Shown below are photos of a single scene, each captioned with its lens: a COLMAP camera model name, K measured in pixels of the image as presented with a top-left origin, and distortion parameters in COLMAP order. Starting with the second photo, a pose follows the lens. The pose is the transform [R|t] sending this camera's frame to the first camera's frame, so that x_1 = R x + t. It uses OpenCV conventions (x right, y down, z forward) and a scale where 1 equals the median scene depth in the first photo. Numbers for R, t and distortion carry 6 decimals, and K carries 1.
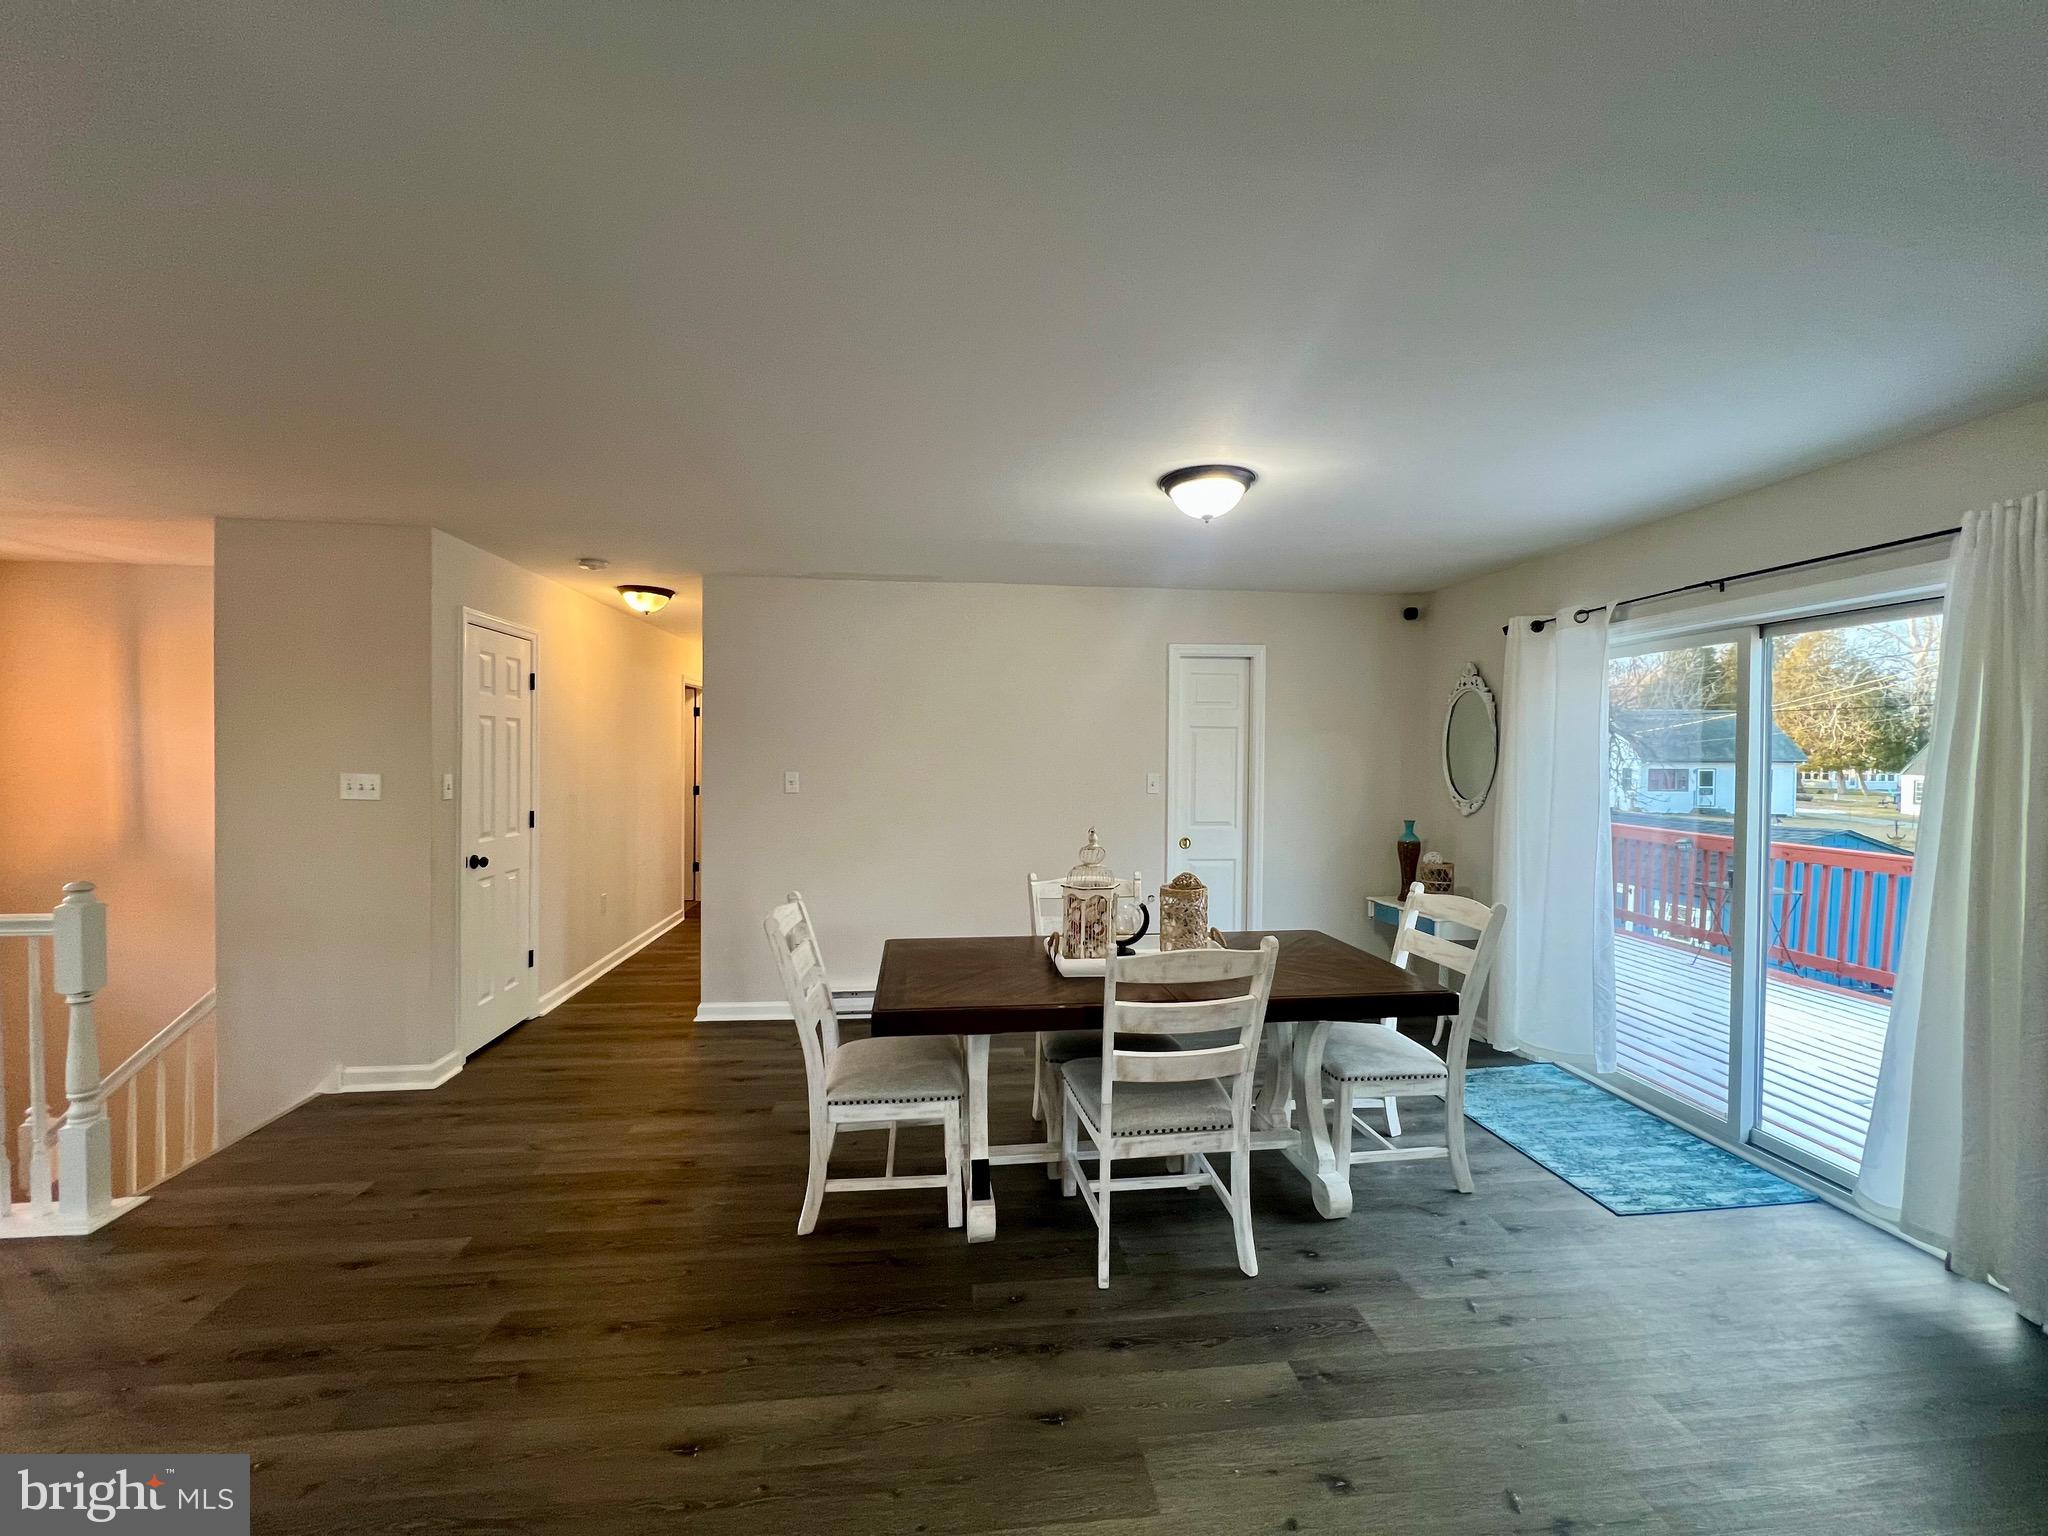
lens RADIAL K [[817.2, 0, 1025.0], [0, 817.2, 764.3], [0, 0, 1]] dist [-0.001415, 0.000330]
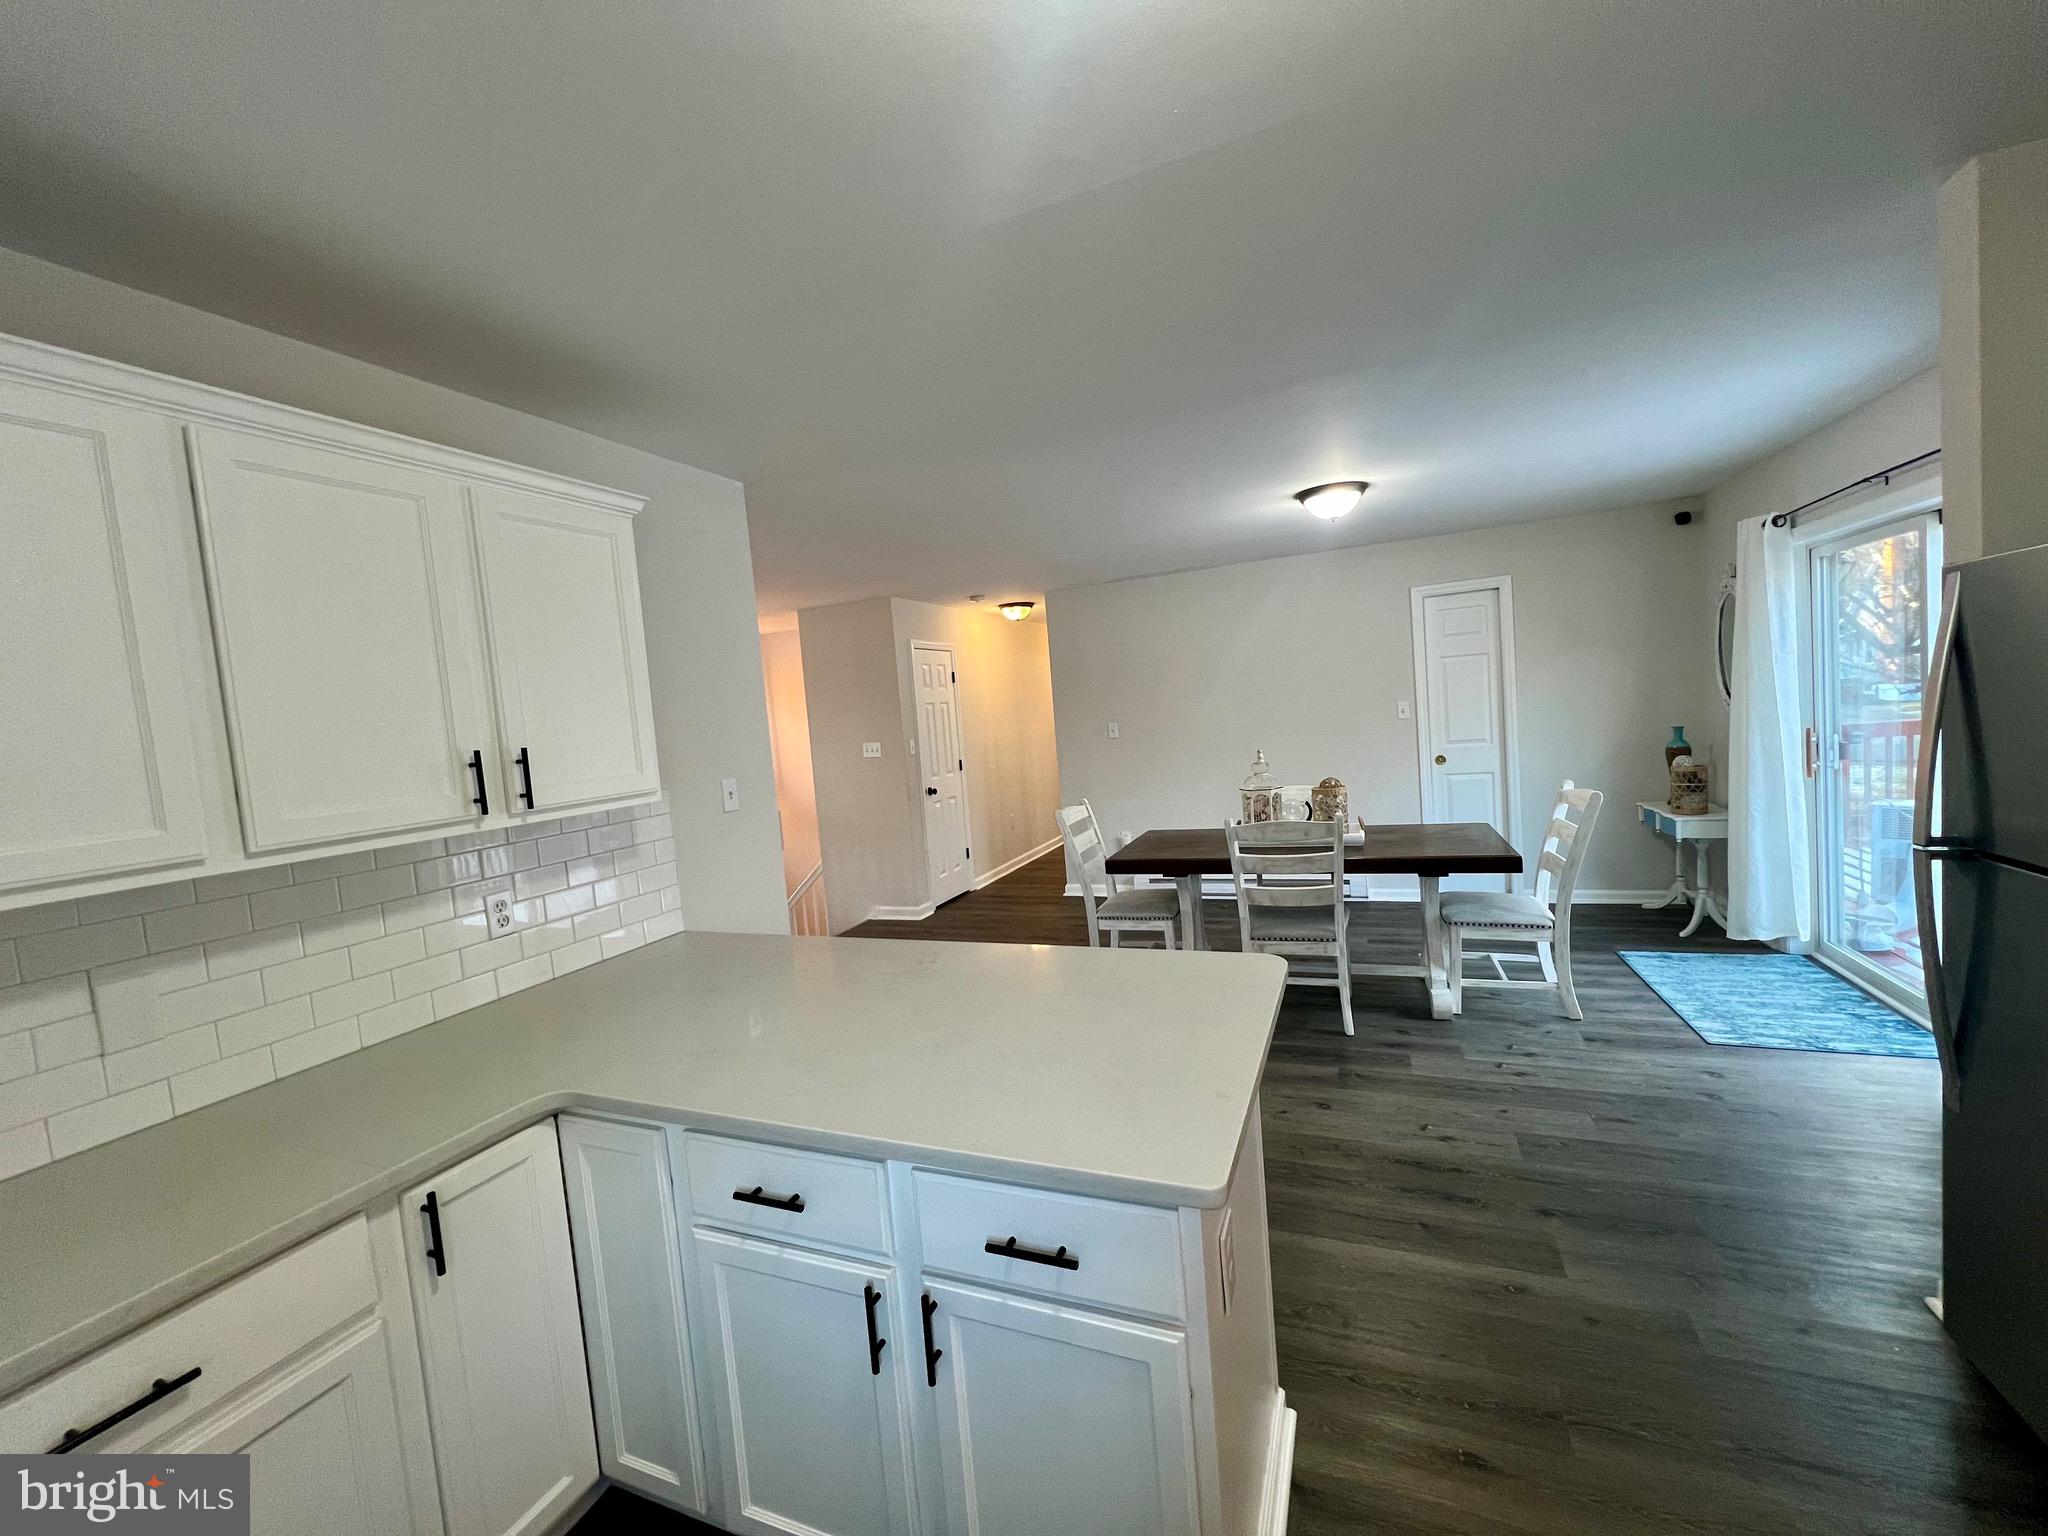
lens RADIAL K [[817.2, 0, 1025.0], [0, 817.2, 764.3], [0, 0, 1]] dist [-0.001415, 0.000330]
pose [[0.869436, -0.047611, -0.491746, 0.366238], [0.082249, 0.995404, 0.049047, -0.001617], [0.487151, -0.083089, 0.869356, -0.404685]]
